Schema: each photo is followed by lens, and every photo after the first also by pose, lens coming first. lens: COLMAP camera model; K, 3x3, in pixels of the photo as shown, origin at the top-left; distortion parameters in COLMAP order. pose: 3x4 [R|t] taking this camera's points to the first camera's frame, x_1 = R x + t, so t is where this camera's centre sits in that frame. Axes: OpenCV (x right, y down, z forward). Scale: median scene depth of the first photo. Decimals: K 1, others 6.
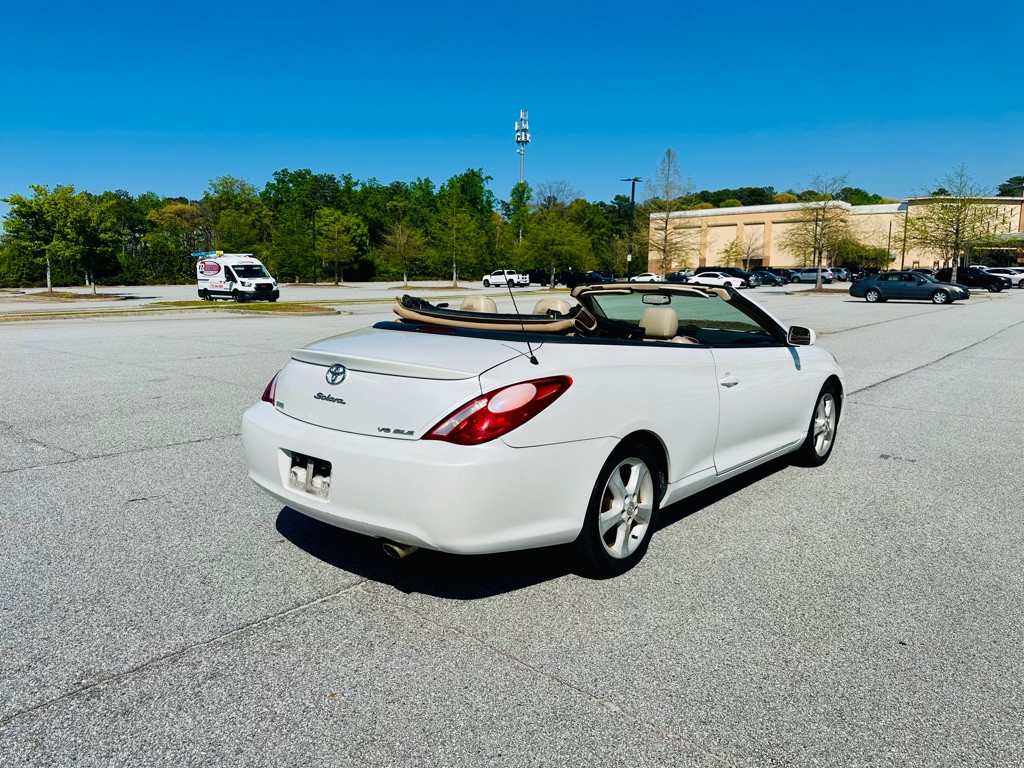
lens RADIAL K [[730.3, 0, 510.8], [0, 730.3, 381.3], [0, 0, 1]] dist [0.033121, -0.048543]
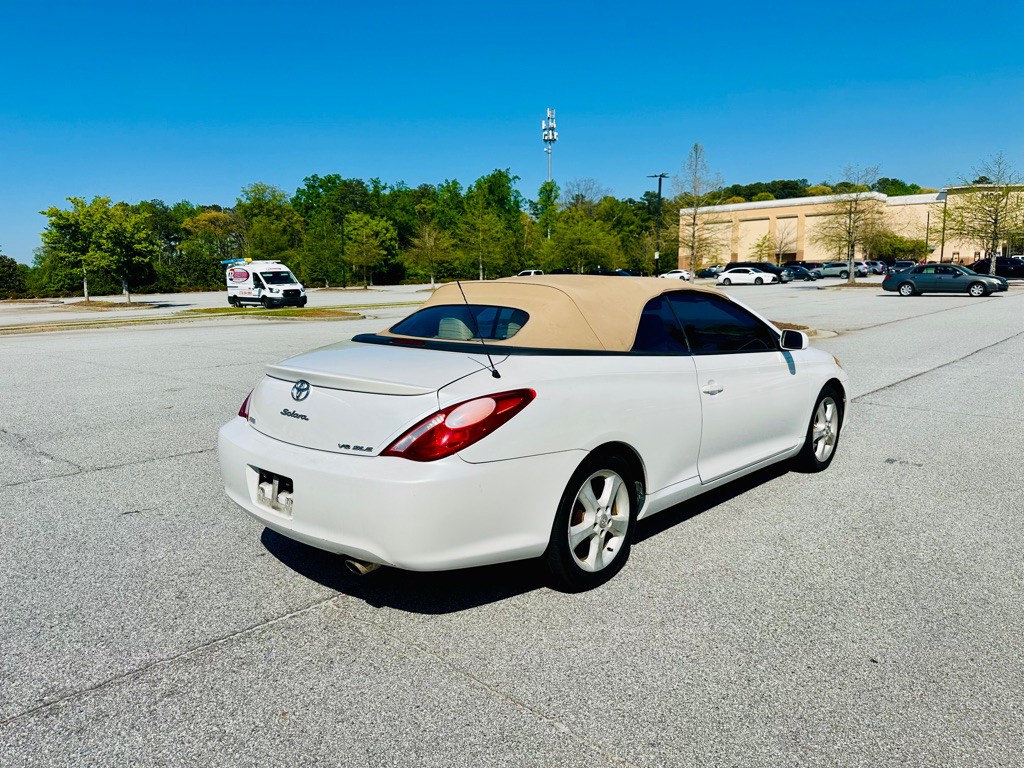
lens RADIAL K [[730.3, 0, 512.1], [0, 730.3, 390.2], [0, 0, 1]] dist [0.033121, -0.048543]
pose [[0.998950, -0.014142, -0.043580, 0.008969], [0.014670, 0.999823, 0.011812, -0.001683], [0.043405, -0.012439, 0.998980, 0.001234]]
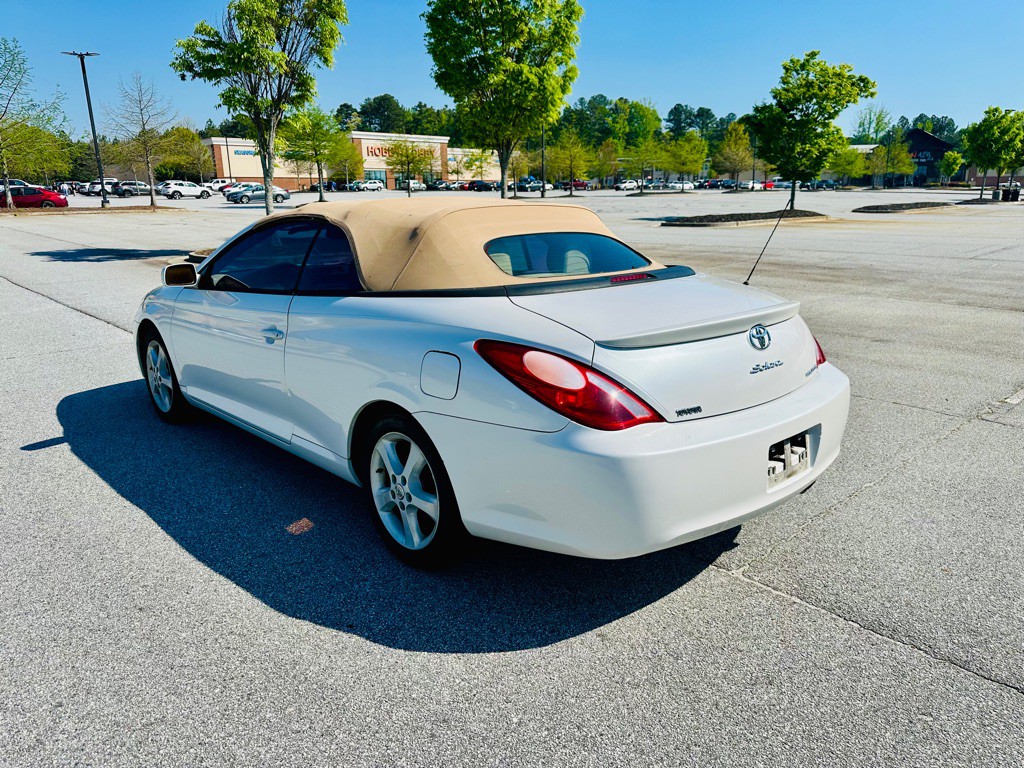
lens RADIAL K [[730.3, 0, 518.7], [0, 730.3, 387.5], [0, 0, 1]] dist [0.033121, -0.048543]
pose [[0.078377, -0.255073, 0.963740, -0.103341], [0.138967, 0.960071, 0.242800, -0.018724], [-0.987191, 0.114898, 0.110694, 0.114007]]
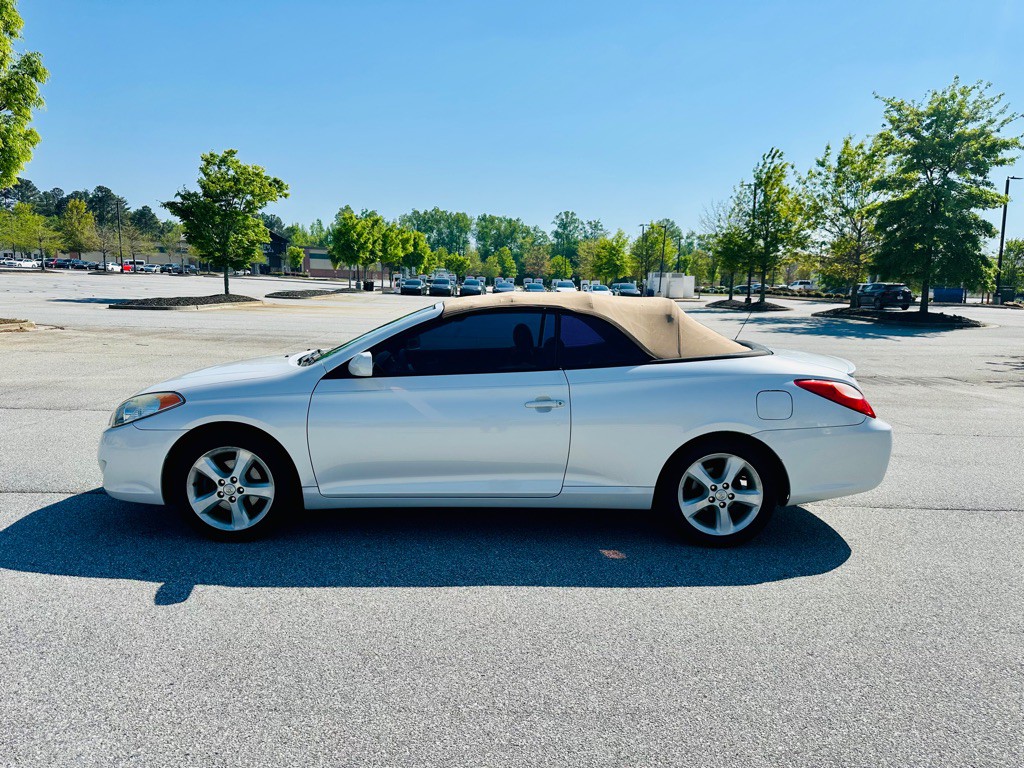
lens RADIAL K [[730.3, 0, 516.6], [0, 730.3, 394.0], [0, 0, 1]] dist [0.033121, -0.048543]
pose [[-0.701758, -0.124324, 0.701484, -0.083789], [0.064131, 0.969634, 0.236003, -0.036489], [-0.709523, 0.210604, -0.672475, 0.248366]]
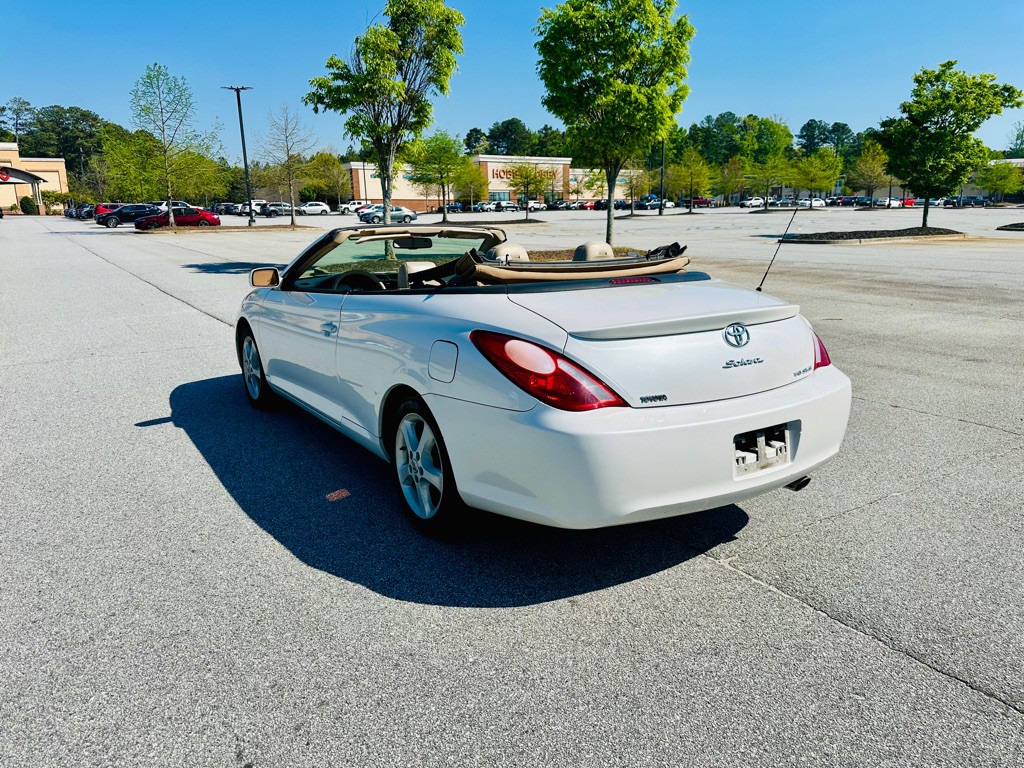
lens RADIAL K [[730.3, 0, 517.1], [0, 730.3, 380.0], [0, 0, 1]] dist [0.033121, -0.048543]
pose [[0.243953, -0.216369, 0.945342, -0.110606], [0.139749, 0.972462, 0.186513, -0.015259], [-0.959665, 0.086610, 0.267472, 0.098525]]
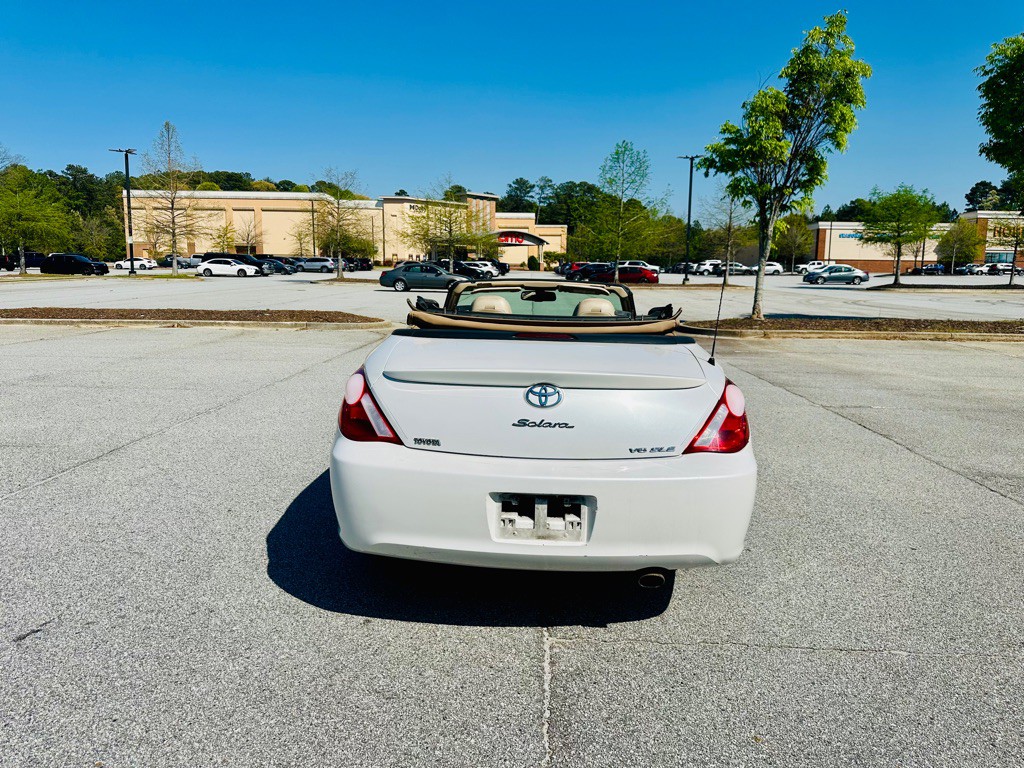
lens RADIAL K [[730.3, 0, 519.2], [0, 730.3, 379.7], [0, 0, 1]] dist [0.033121, -0.048543]
pose [[0.763630, -0.082227, 0.640397, -0.076993], [0.072613, 0.996502, 0.041365, -0.006173], [-0.641558, 0.014914, 0.766929, 0.035839]]
